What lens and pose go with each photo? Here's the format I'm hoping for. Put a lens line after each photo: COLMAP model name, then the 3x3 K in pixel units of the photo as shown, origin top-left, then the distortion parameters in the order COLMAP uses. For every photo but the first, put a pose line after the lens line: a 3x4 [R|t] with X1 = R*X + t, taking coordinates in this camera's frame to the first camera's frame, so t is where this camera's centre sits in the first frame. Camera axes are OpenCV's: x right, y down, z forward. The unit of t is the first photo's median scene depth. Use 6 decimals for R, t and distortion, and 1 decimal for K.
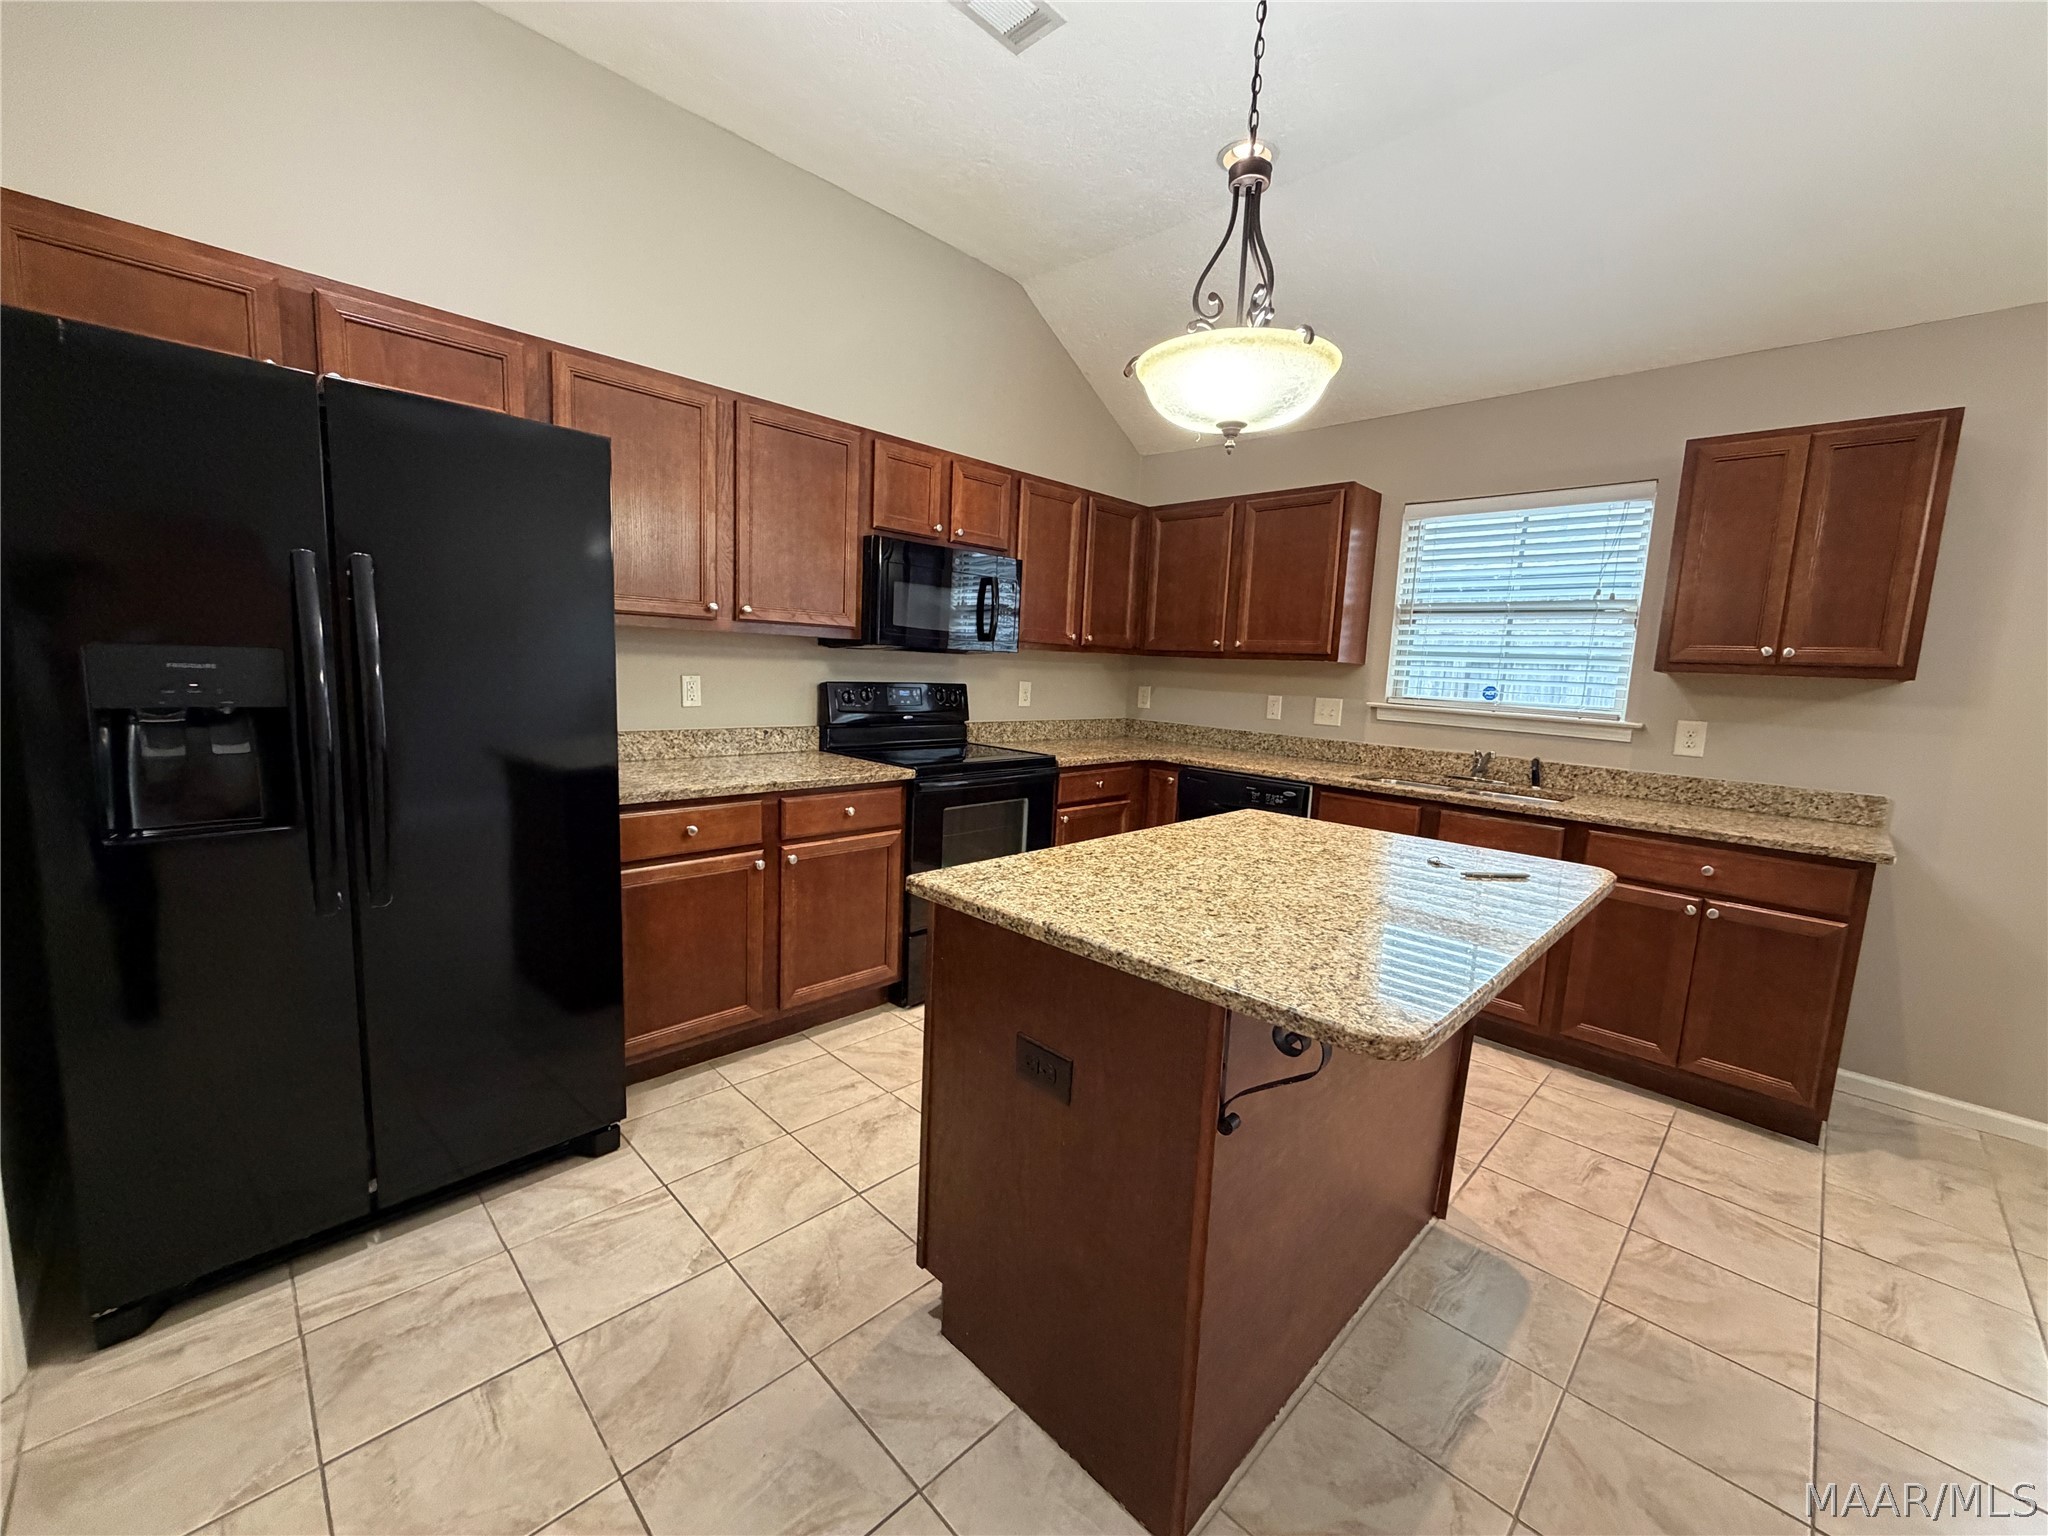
lens RADIAL K [[814.5, 0, 1019.6], [0, 814.5, 769.0], [0, 0, 1]] dist [-0.001457, 0.000343]
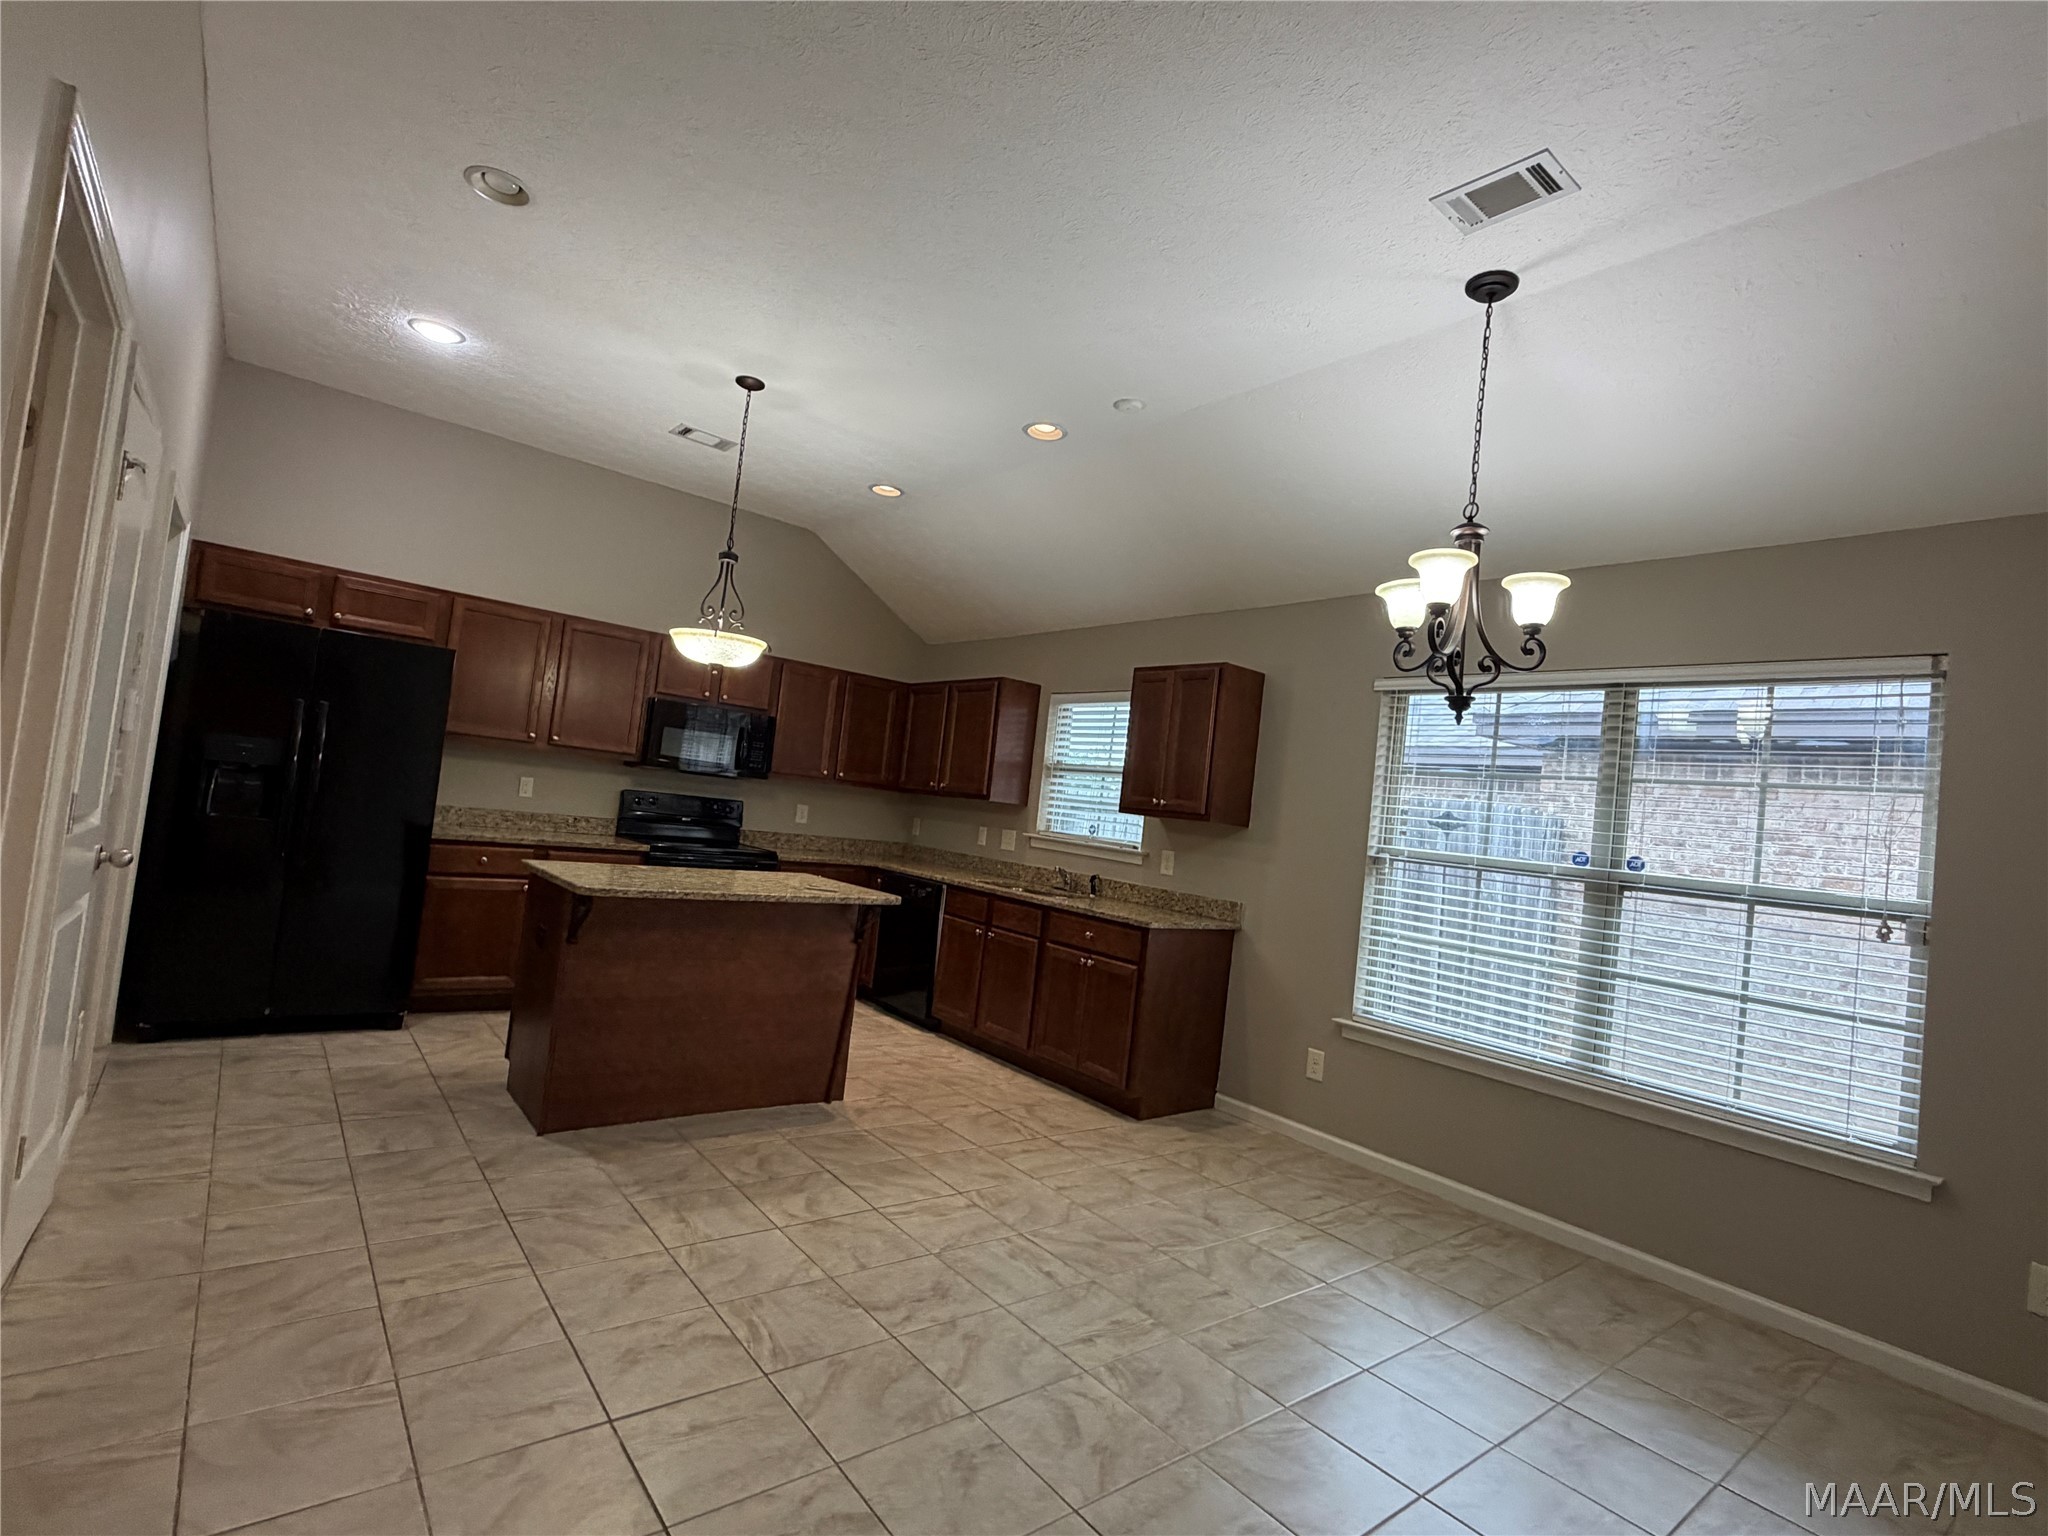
lens RADIAL K [[971.2, 0, 1024.0], [0, 971.2, 768.0], [0, 0, 1]] dist [-0.000607, -0.000108]
pose [[0.992640, 0.060634, -0.104834, 0.806974], [-0.079003, 0.980290, -0.181079, 0.141695], [0.091788, 0.188028, 0.977865, -0.812314]]
